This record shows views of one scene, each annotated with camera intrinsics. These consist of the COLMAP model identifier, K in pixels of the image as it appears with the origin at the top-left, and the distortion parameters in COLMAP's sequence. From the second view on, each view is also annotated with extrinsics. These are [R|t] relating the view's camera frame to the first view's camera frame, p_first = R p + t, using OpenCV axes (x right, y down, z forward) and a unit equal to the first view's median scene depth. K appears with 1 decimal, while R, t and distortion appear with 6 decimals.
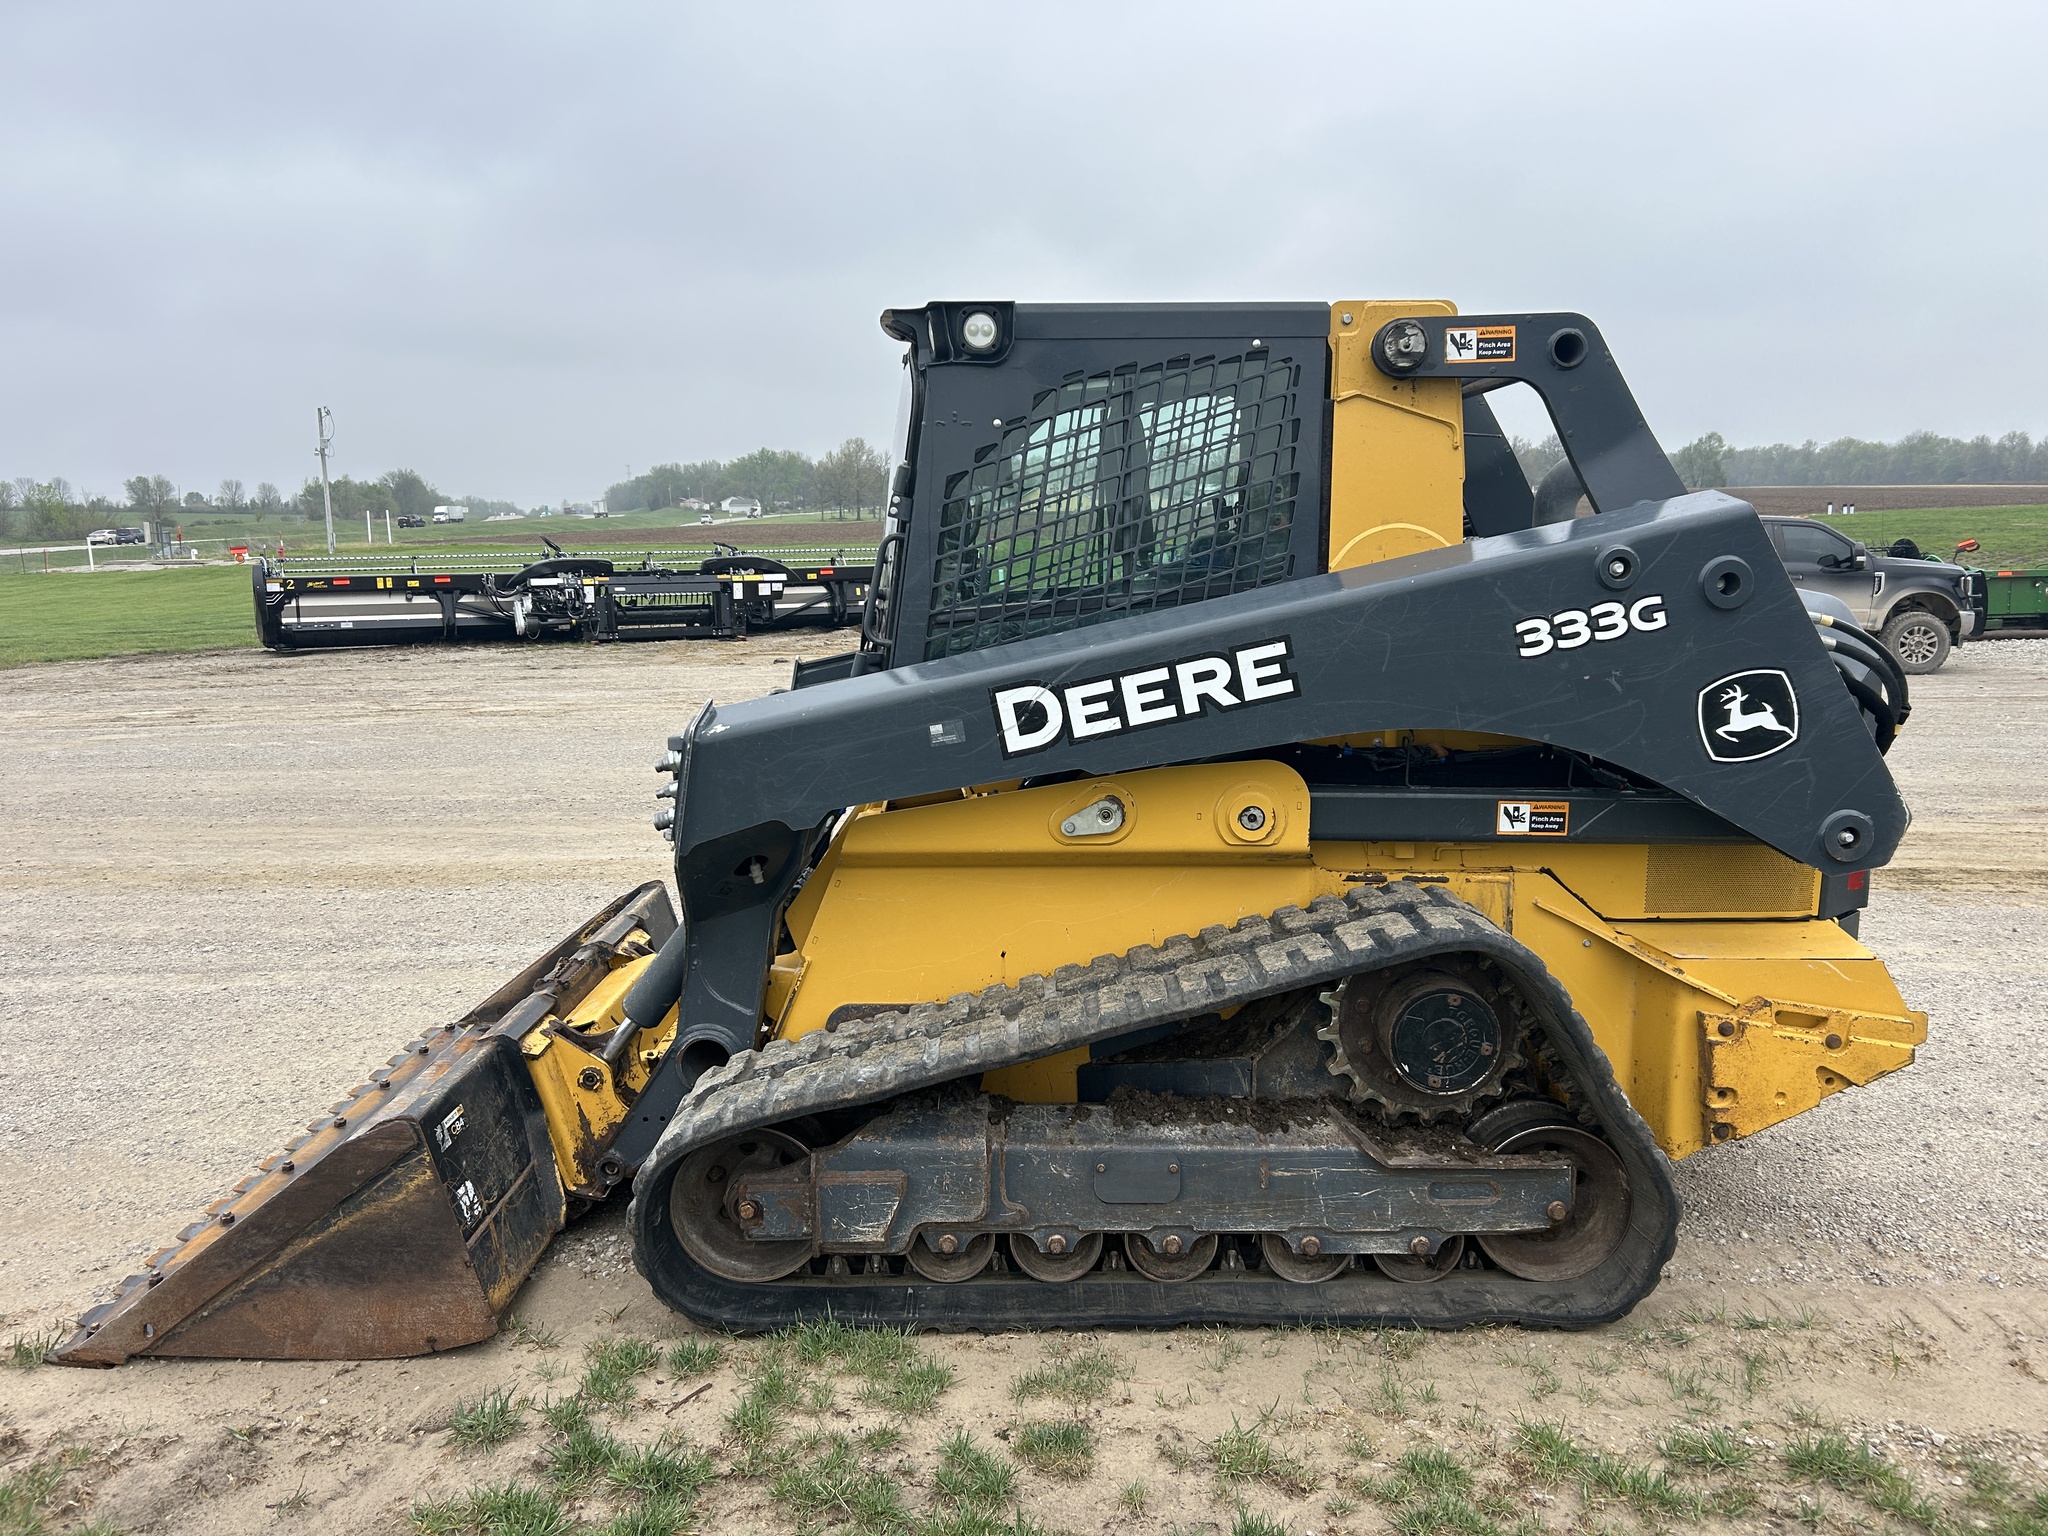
lens RADIAL K [[1544.8, 0, 1036.0], [0, 1544.8, 770.2], [0, 0, 1]] dist [0.092919, -0.105258]
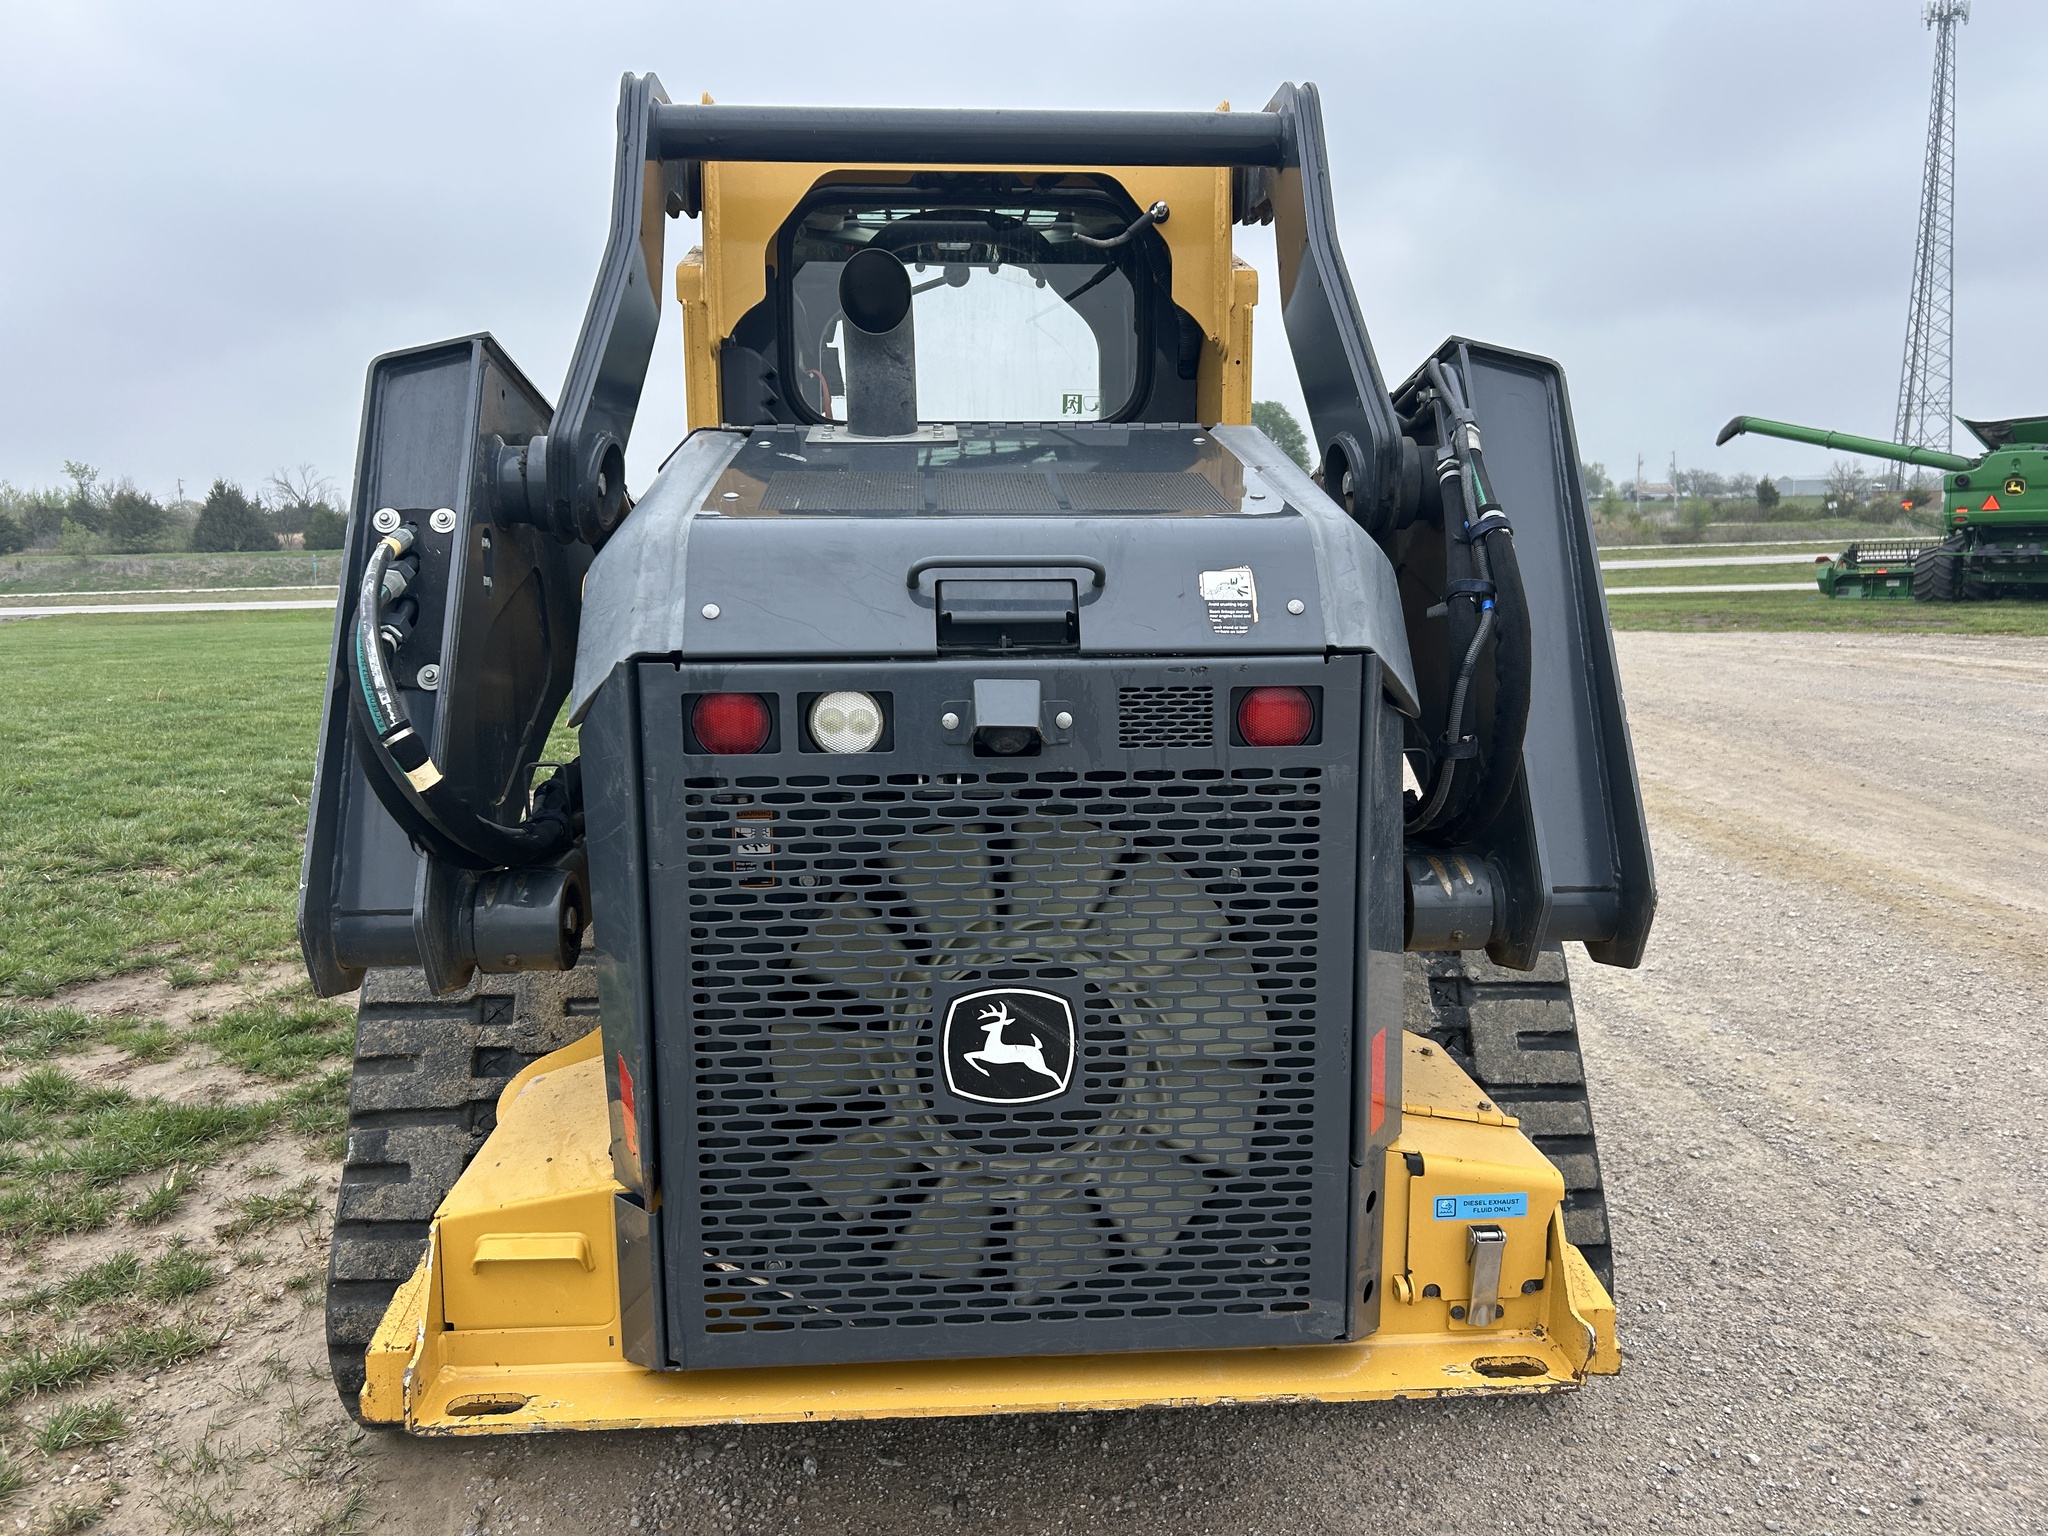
lens RADIAL K [[1580.2, 0, 1024.0], [0, 1580.2, 768.0], [0, 0, 1]] dist [0.017372, 0.000358]
pose [[0.046306, 0.162940, -0.985549, 1.123696], [-0.144714, 0.977293, 0.154776, -0.146382], [0.988389, 0.135456, 0.068834, 1.227246]]
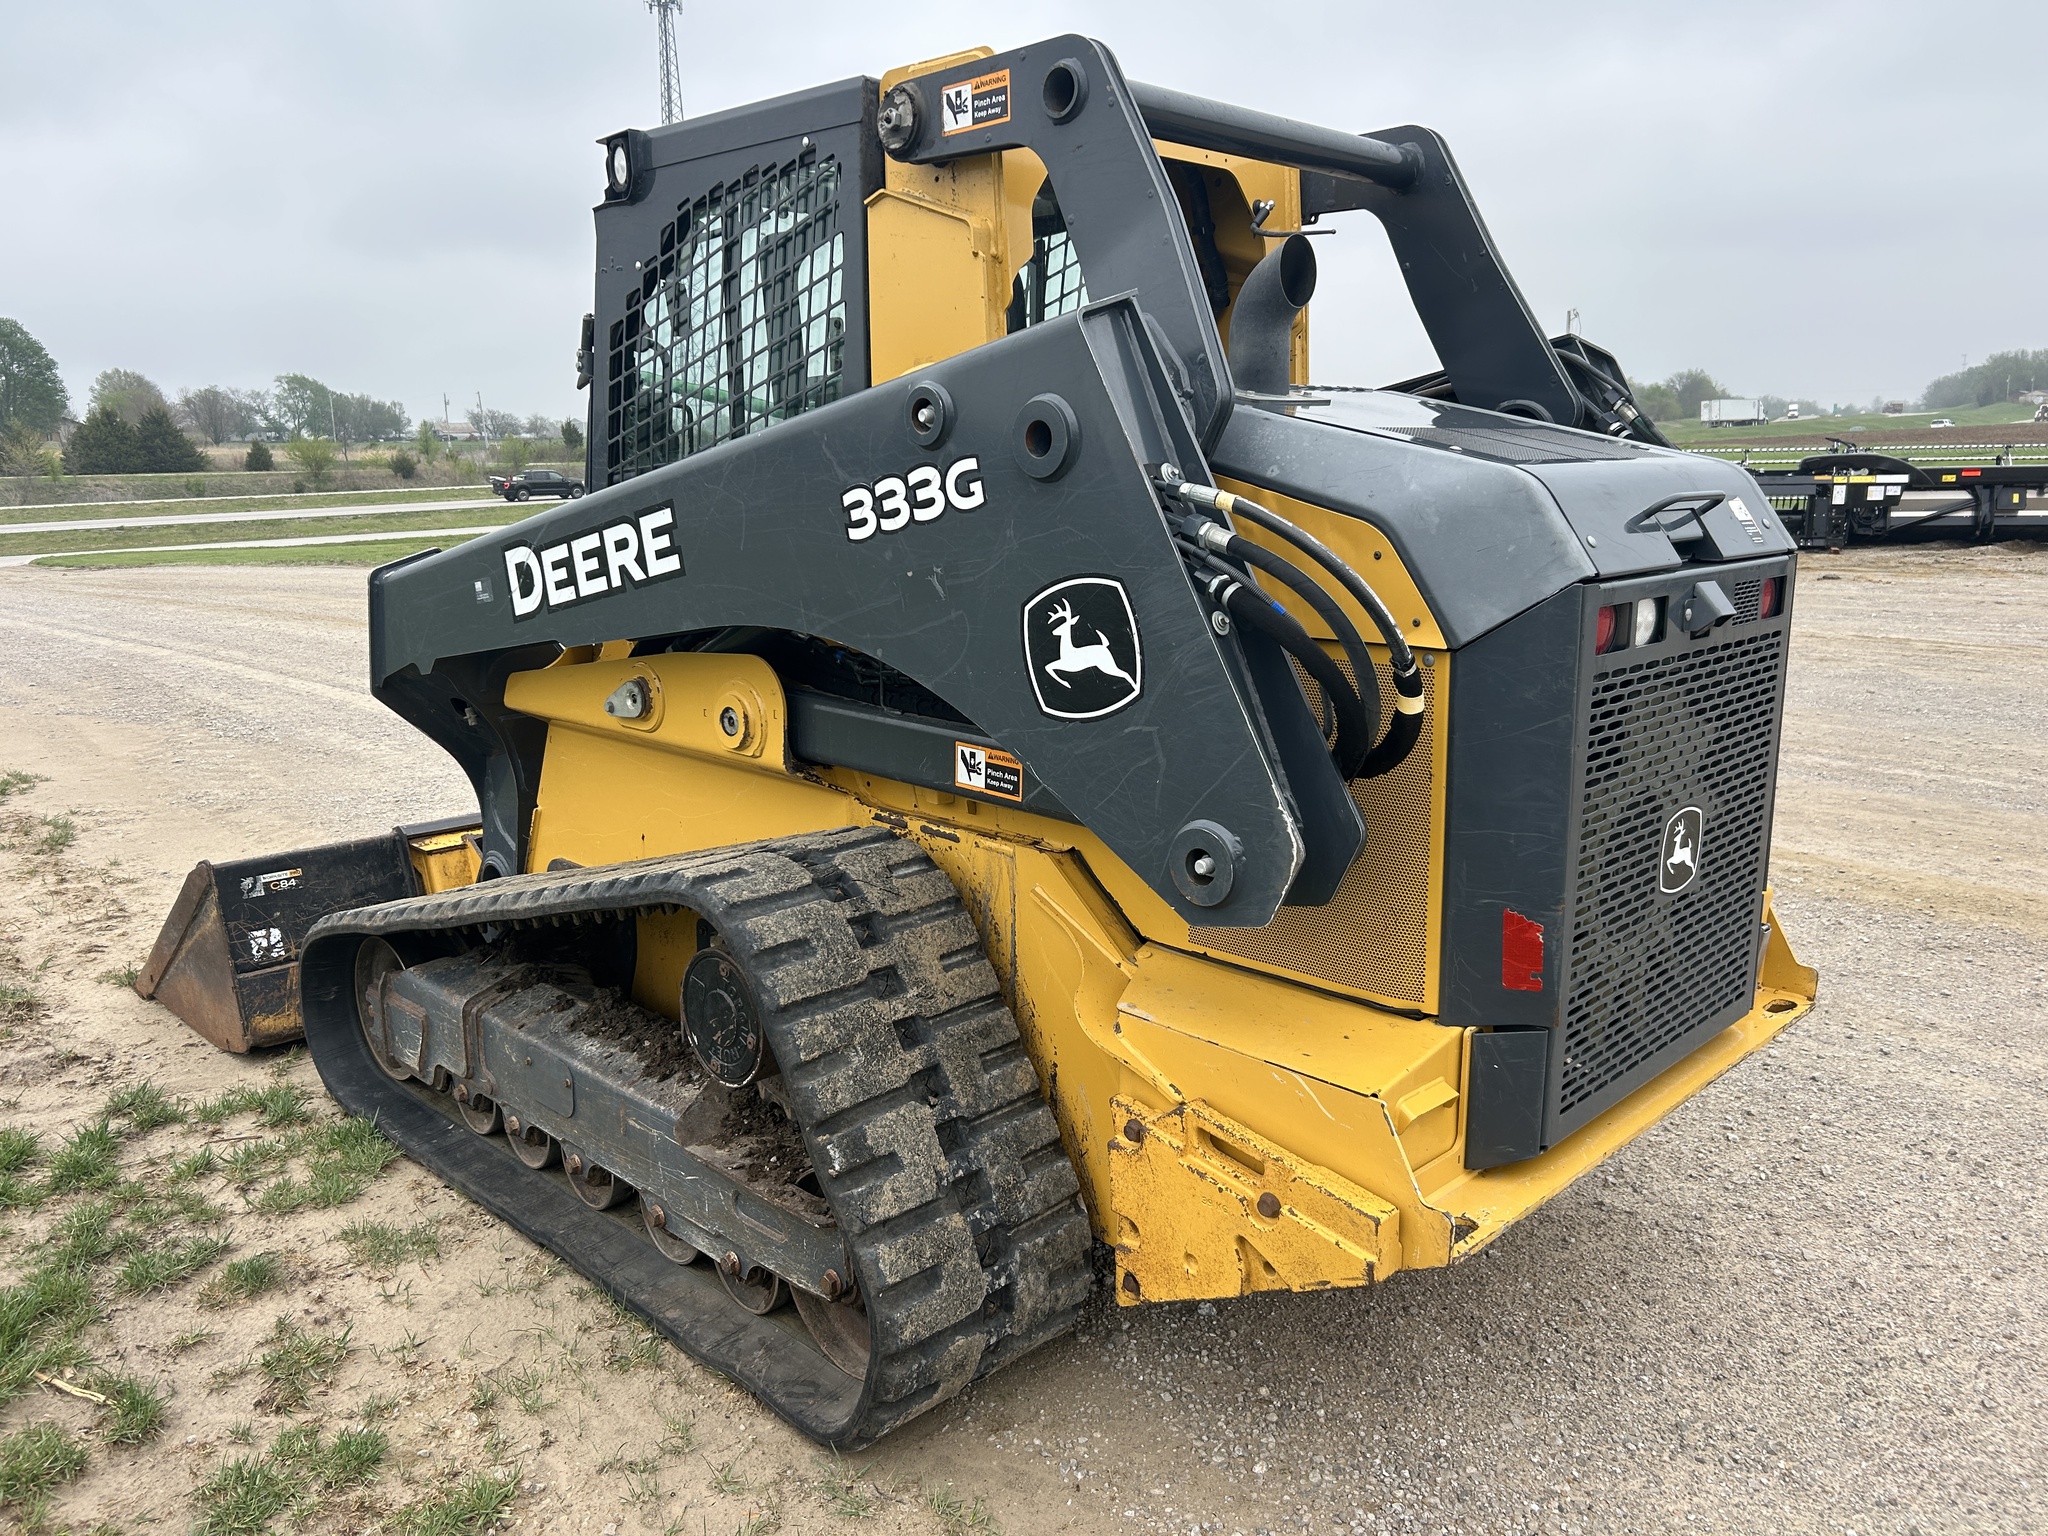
lens RADIAL K [[1544.8, 0, 1036.0], [0, 1544.8, 770.2], [0, 0, 1]] dist [0.092919, -0.105258]
pose [[0.702064, 0.145469, -0.697097, 0.898575], [-0.104705, 0.989361, 0.101008, -0.048134], [0.704374, 0.002075, 0.709826, 0.541438]]
